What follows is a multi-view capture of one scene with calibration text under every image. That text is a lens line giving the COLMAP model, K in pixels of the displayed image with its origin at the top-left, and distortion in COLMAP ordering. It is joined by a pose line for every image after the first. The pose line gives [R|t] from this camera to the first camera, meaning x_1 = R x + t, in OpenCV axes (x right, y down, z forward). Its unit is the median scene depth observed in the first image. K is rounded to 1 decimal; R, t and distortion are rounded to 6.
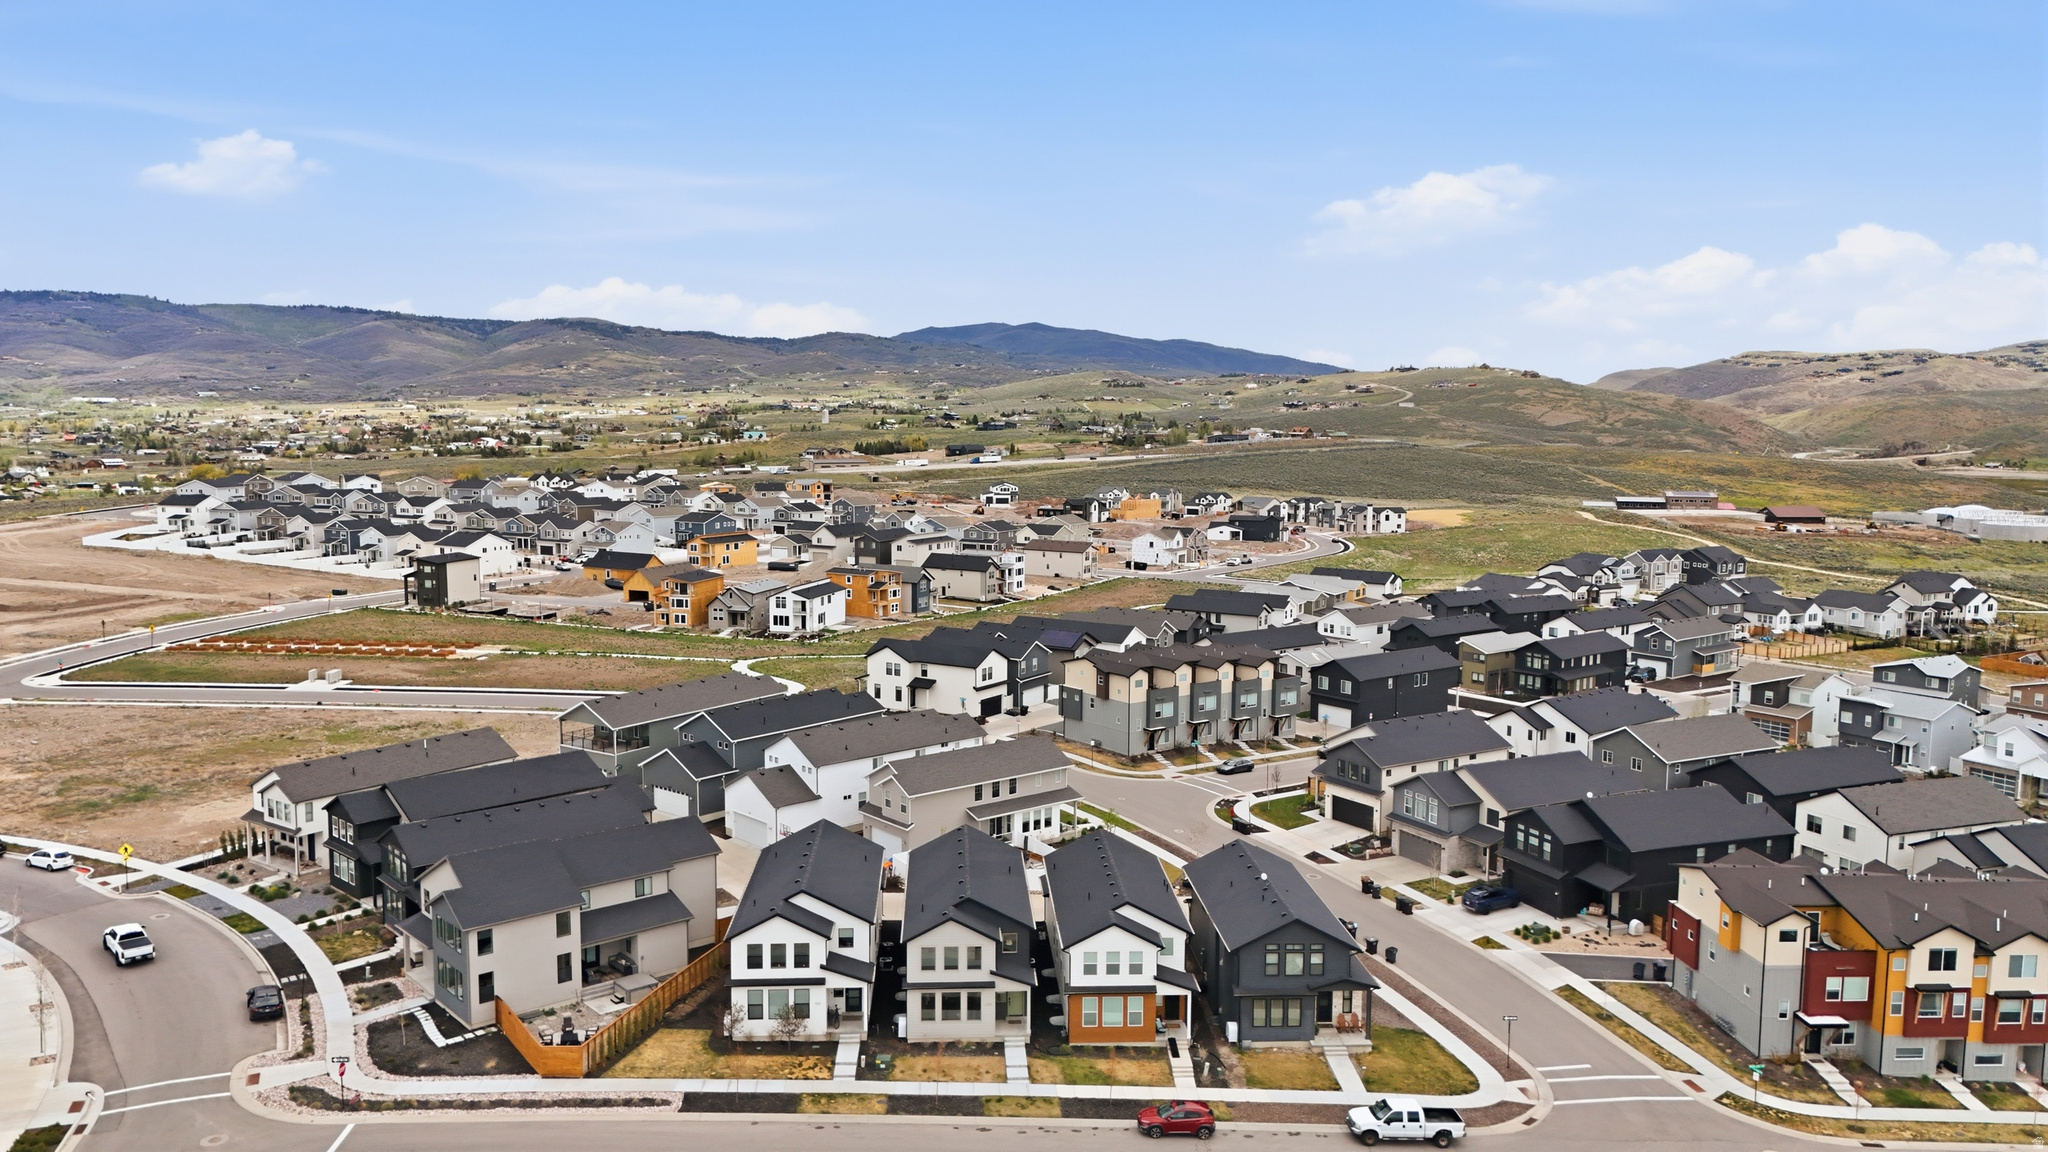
lens RADIAL K [[1511.0, 0, 1028.5], [0, 1511.0, 567.2], [0, 0, 1]] dist [0.079758, -0.083802]
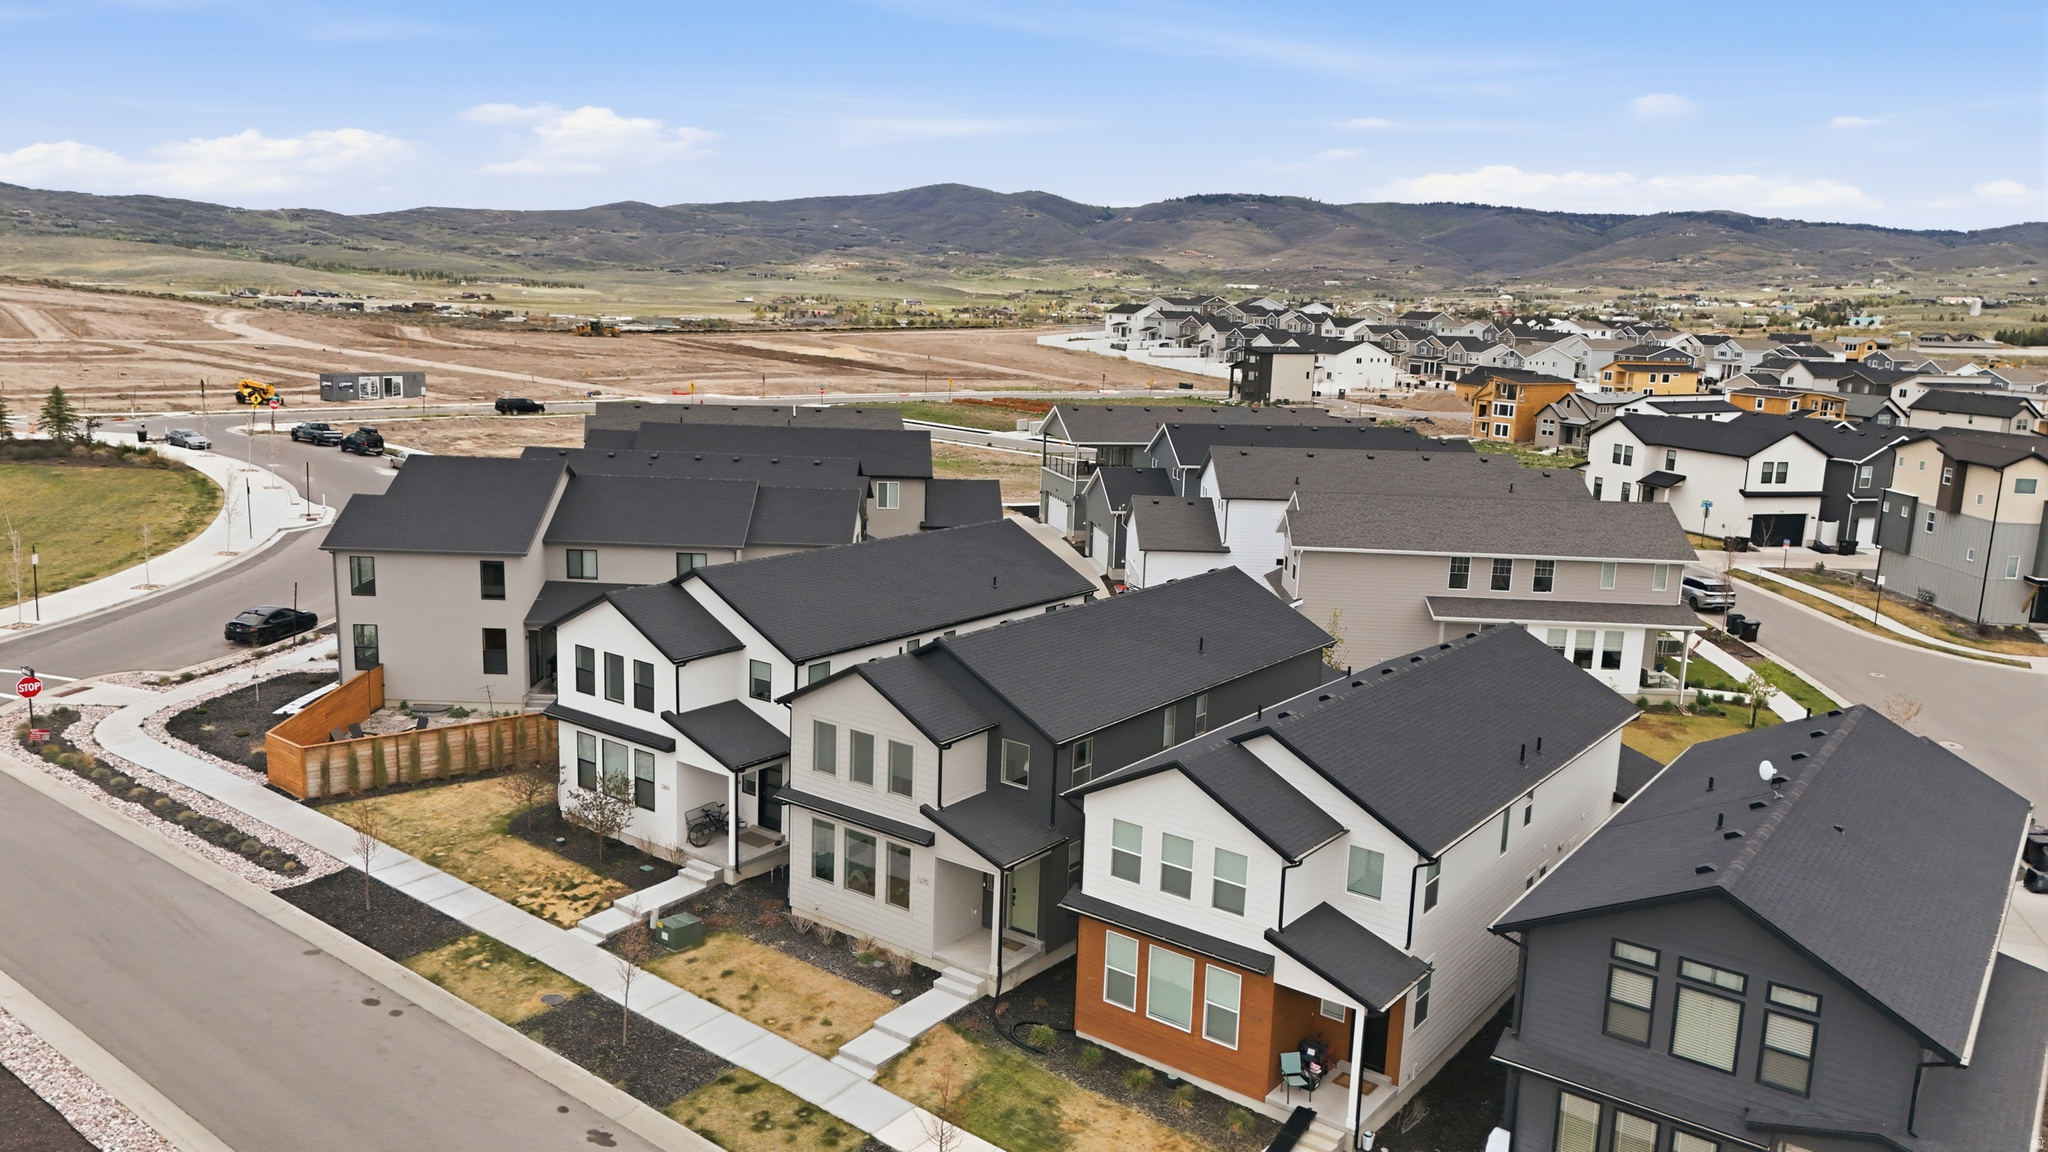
lens RADIAL K [[1511.0, 0, 1023.1], [0, 1511.0, 578.0], [0, 0, 1]] dist [0.079758, -0.083802]
pose [[0.764660, 0.140182, -0.629003, 0.179634], [-0.096710, 0.989963, 0.103059, 0.107620], [0.637136, -0.017974, 0.770542, 0.478962]]
